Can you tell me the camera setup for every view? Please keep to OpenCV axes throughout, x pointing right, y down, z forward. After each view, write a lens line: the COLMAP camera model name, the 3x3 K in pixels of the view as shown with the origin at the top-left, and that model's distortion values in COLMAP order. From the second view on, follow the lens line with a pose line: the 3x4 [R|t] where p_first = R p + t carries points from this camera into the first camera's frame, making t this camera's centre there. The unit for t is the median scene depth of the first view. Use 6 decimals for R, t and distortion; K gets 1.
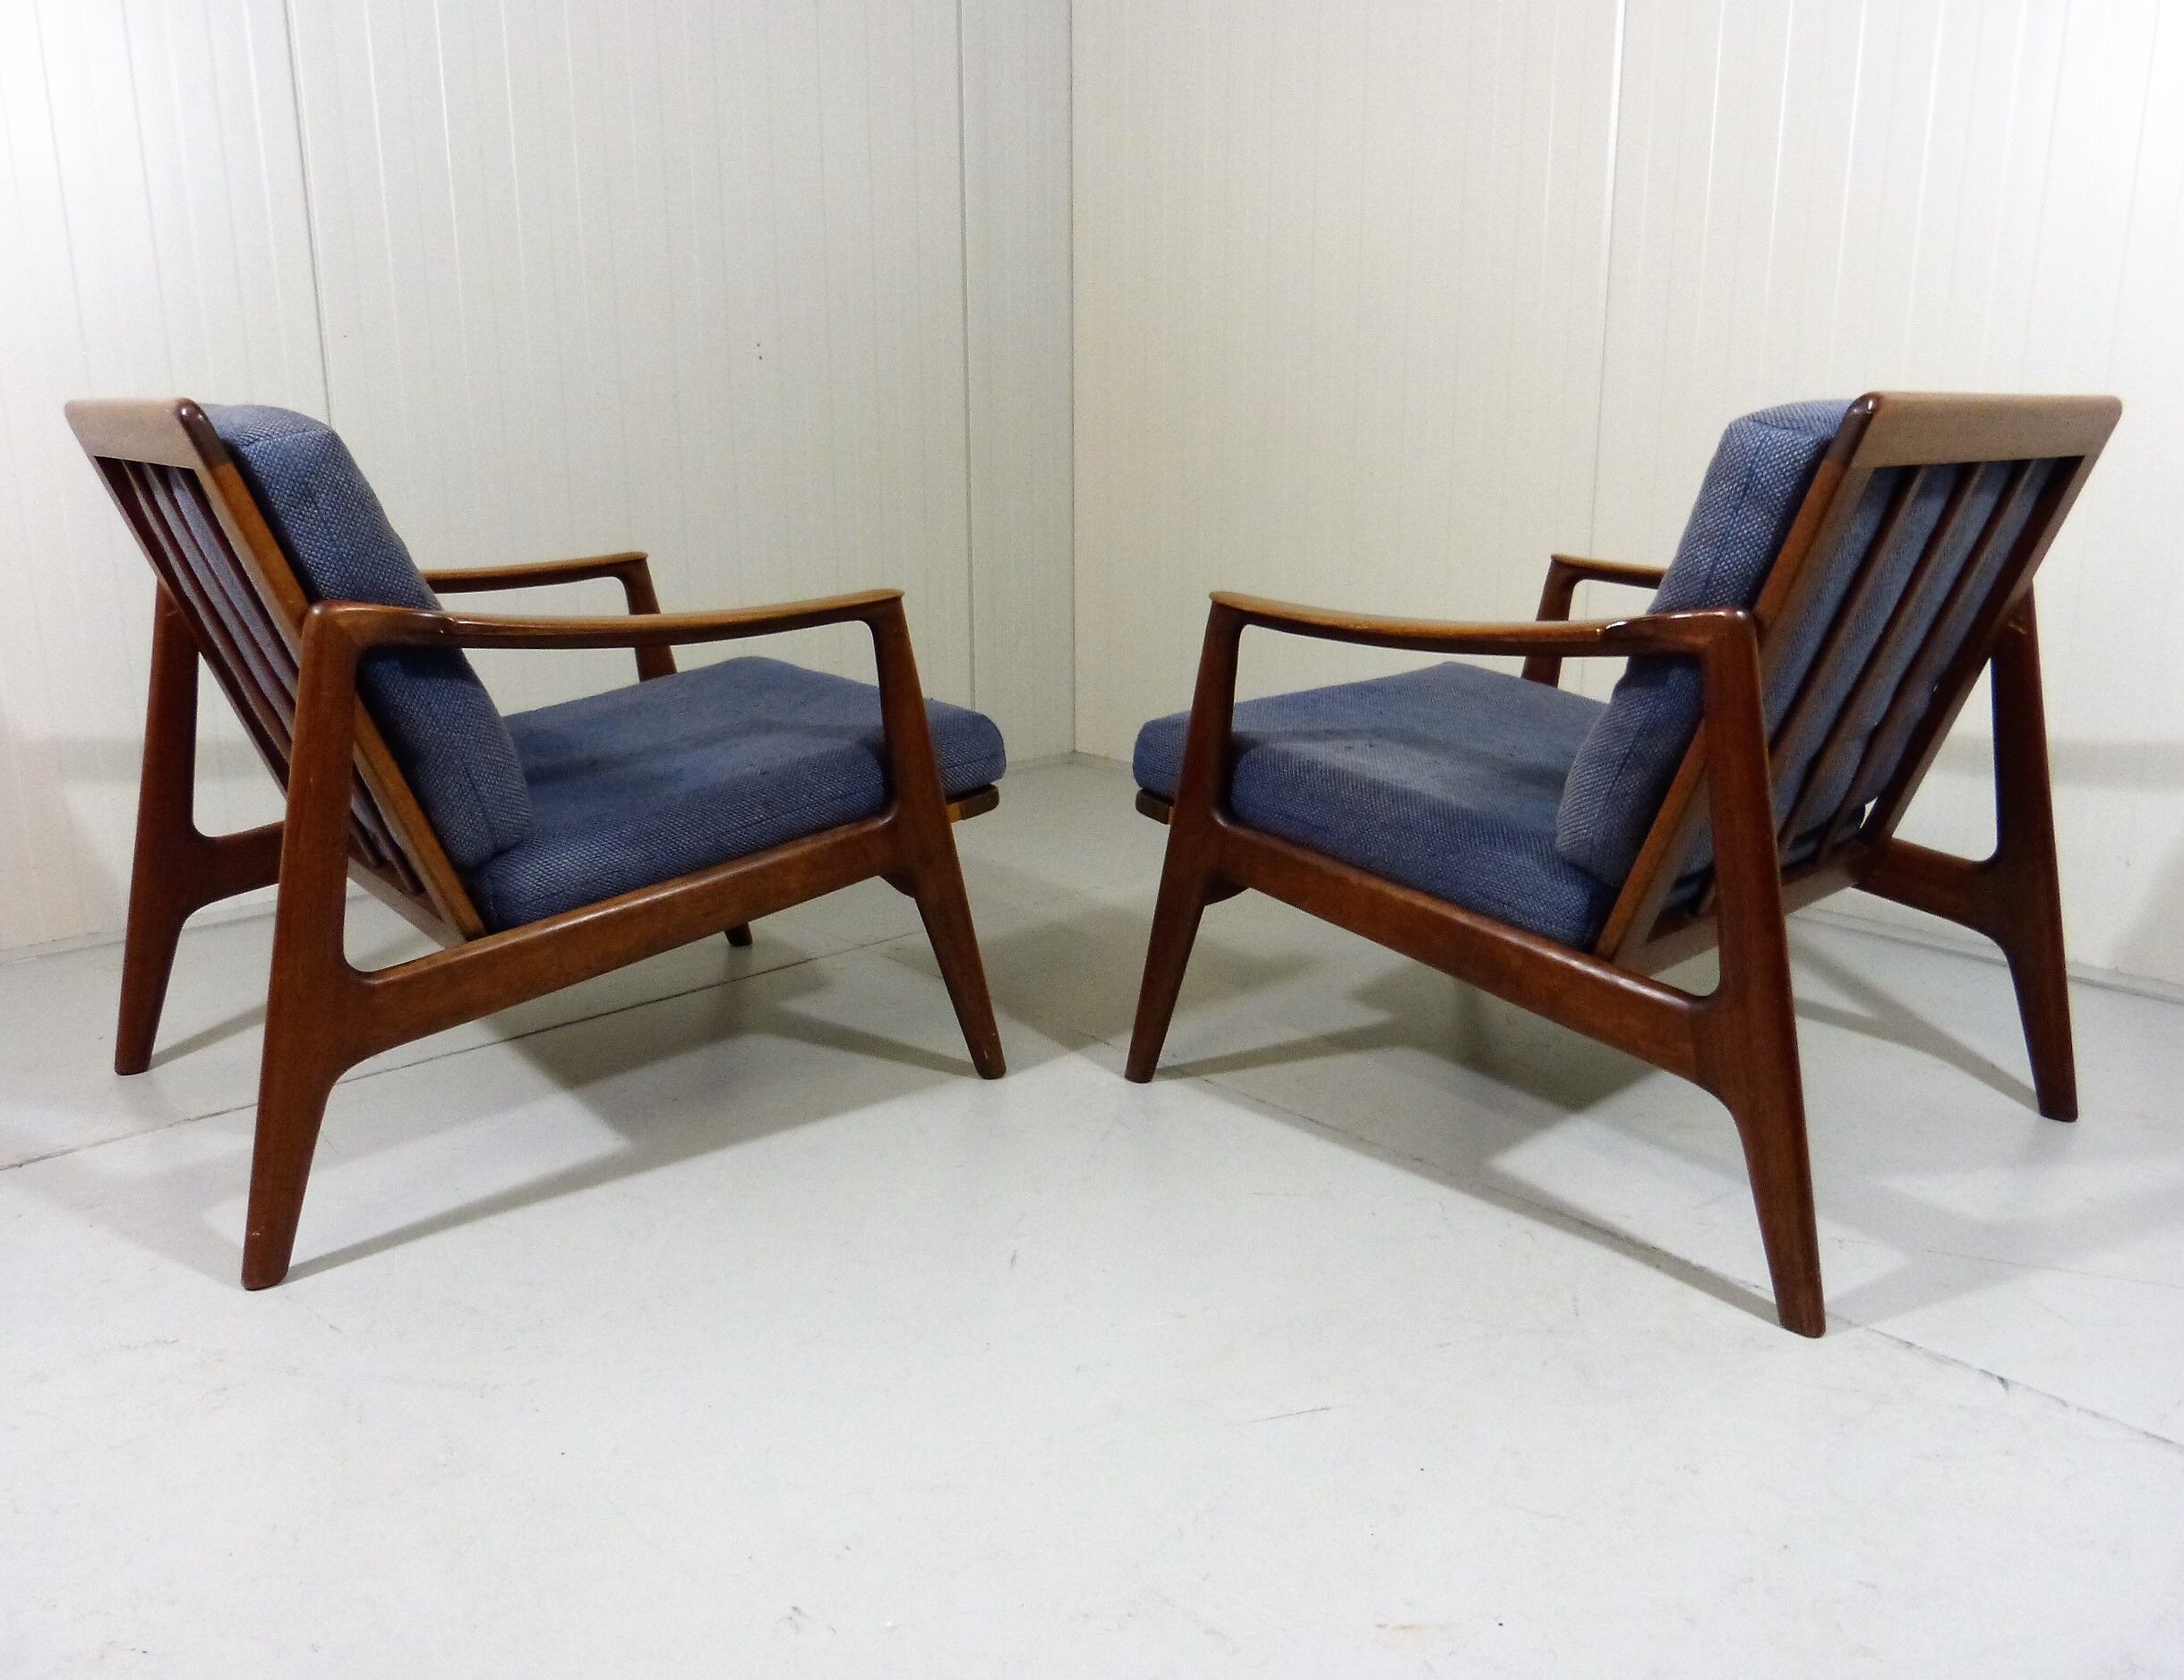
lens RADIAL K [[1684.4, 0, 1093.1], [0, 1684.4, 836.5], [0, 0, 1]] dist [-0.037352, 0.028649]
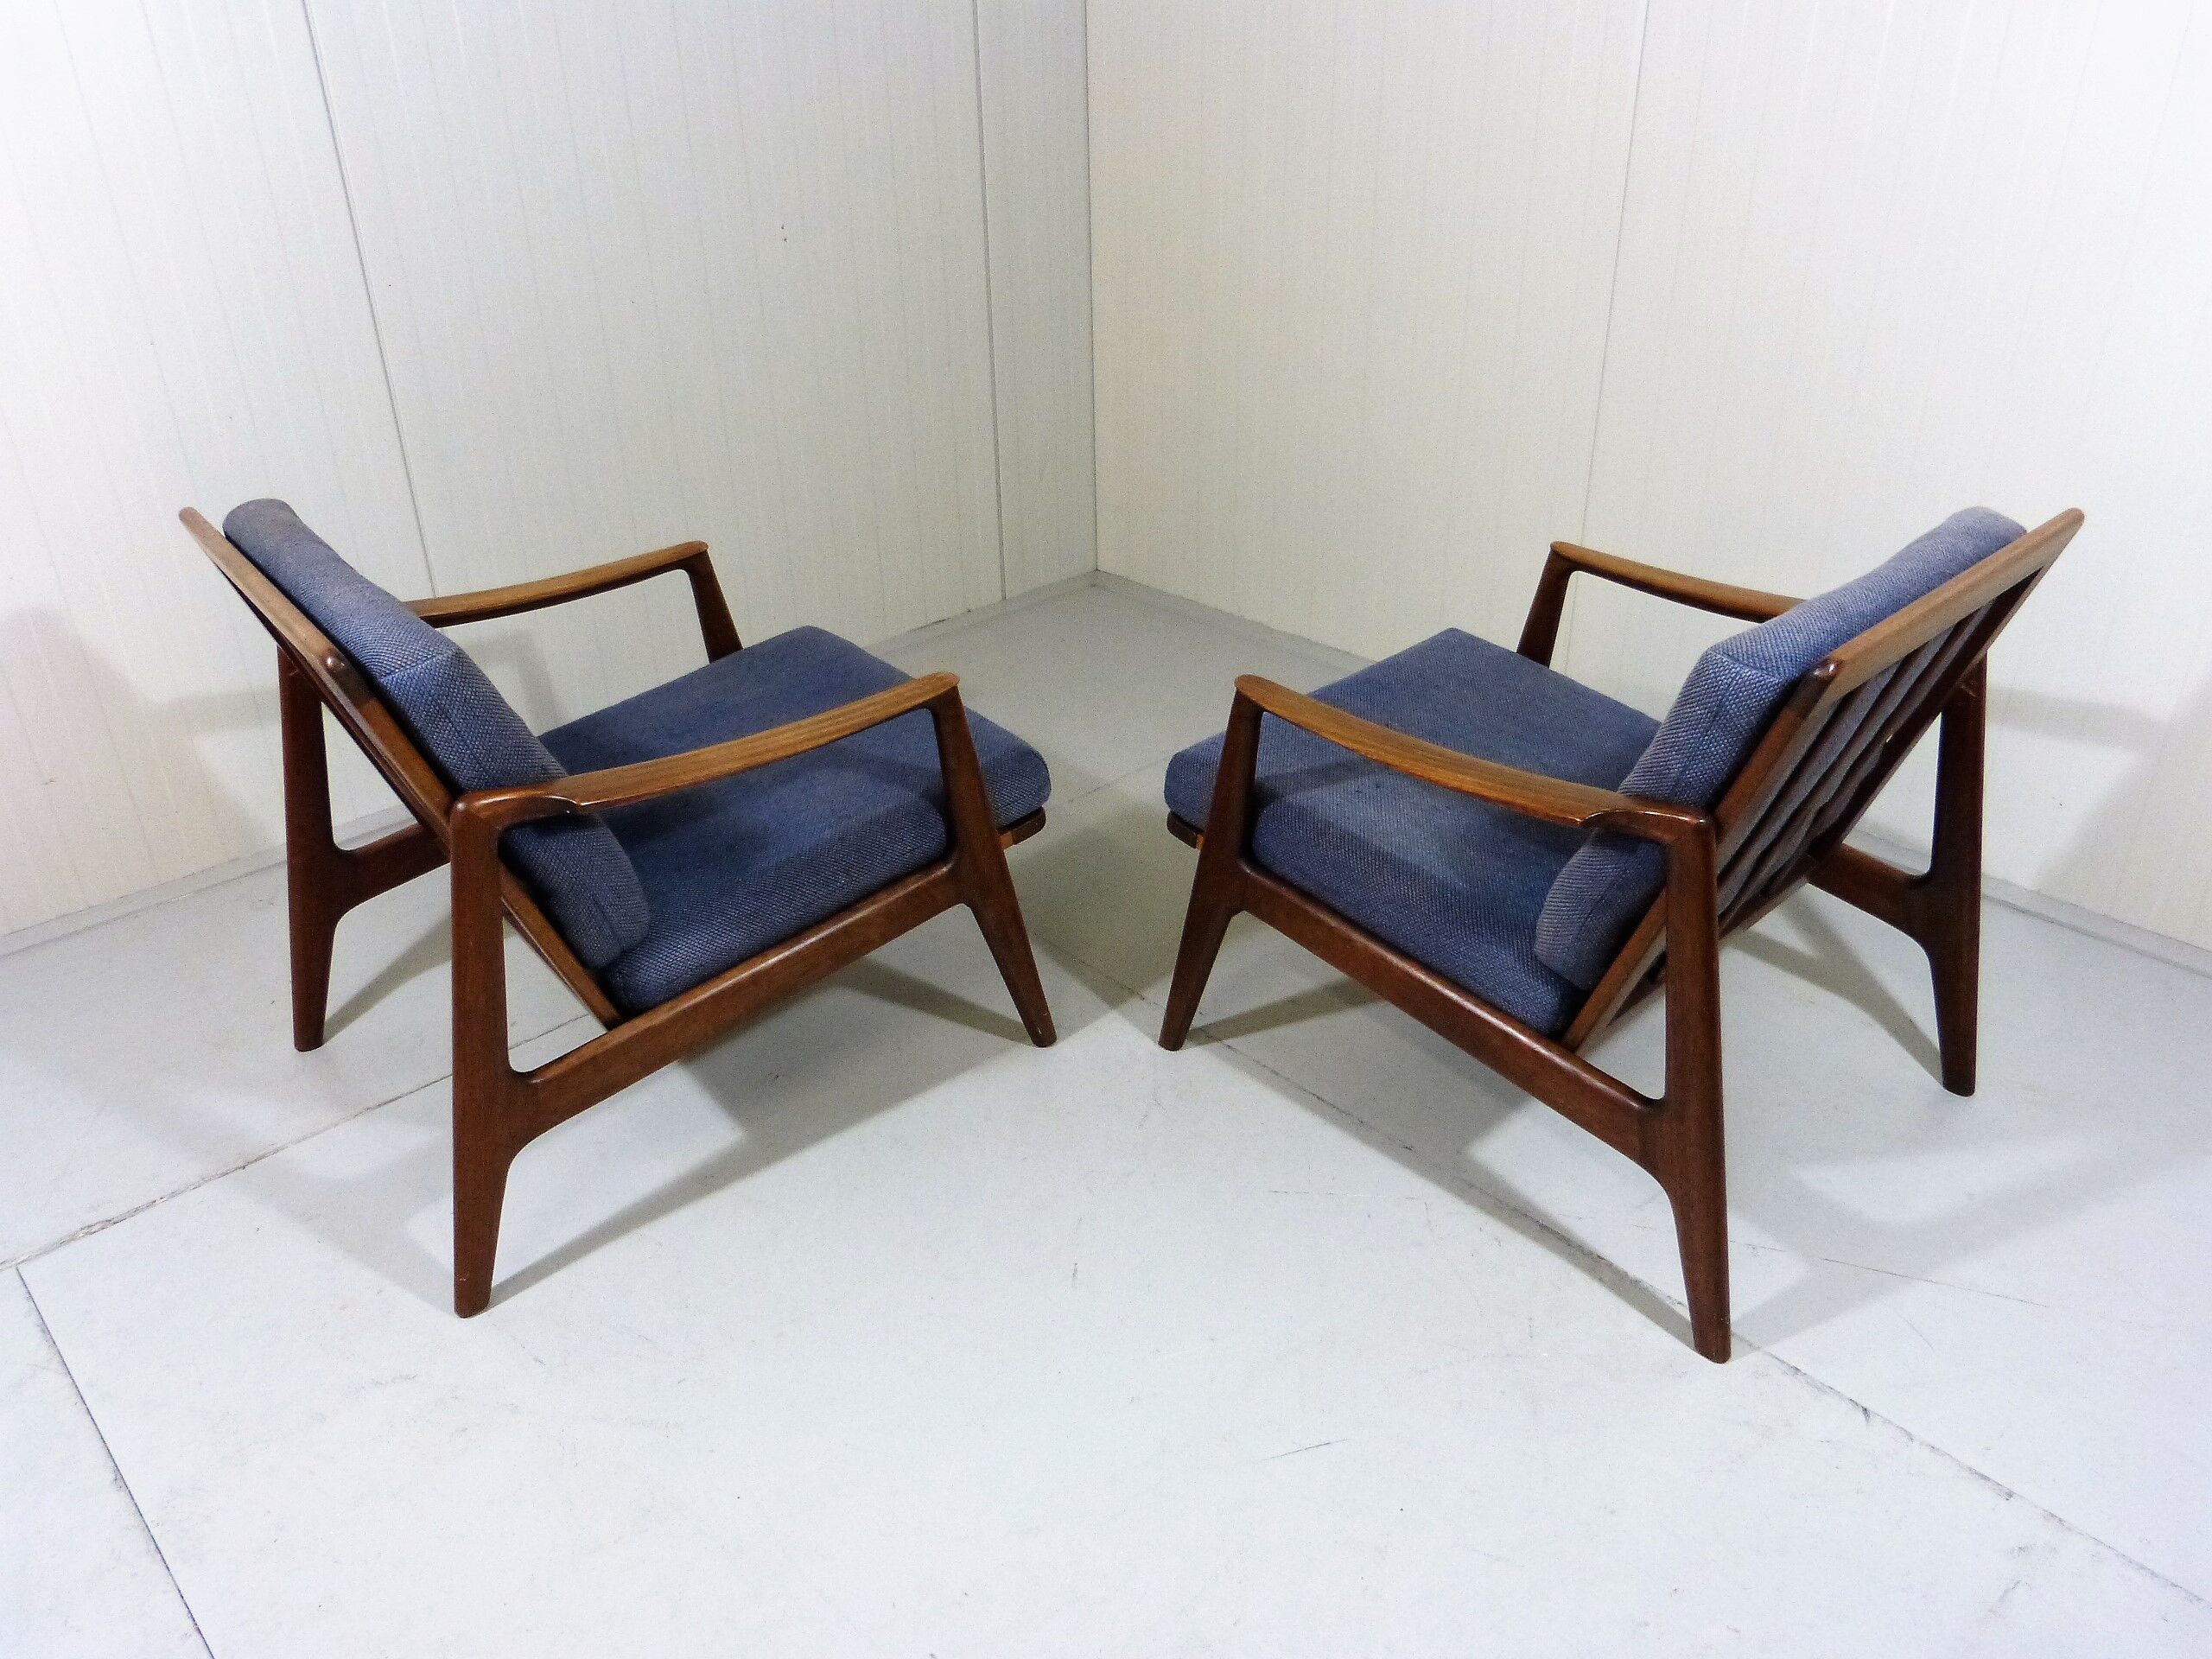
lens RADIAL K [[1638.7, 0, 1078.7], [0, 1638.7, 813.3], [0, 0, 1]] dist [-0.032966, 0.020786]
pose [[0.999732, -0.016151, -0.016561, -0.018035], [0.019690, 0.969894, 0.242730, -0.338981], [0.012142, -0.242991, 0.969952, -0.071761]]
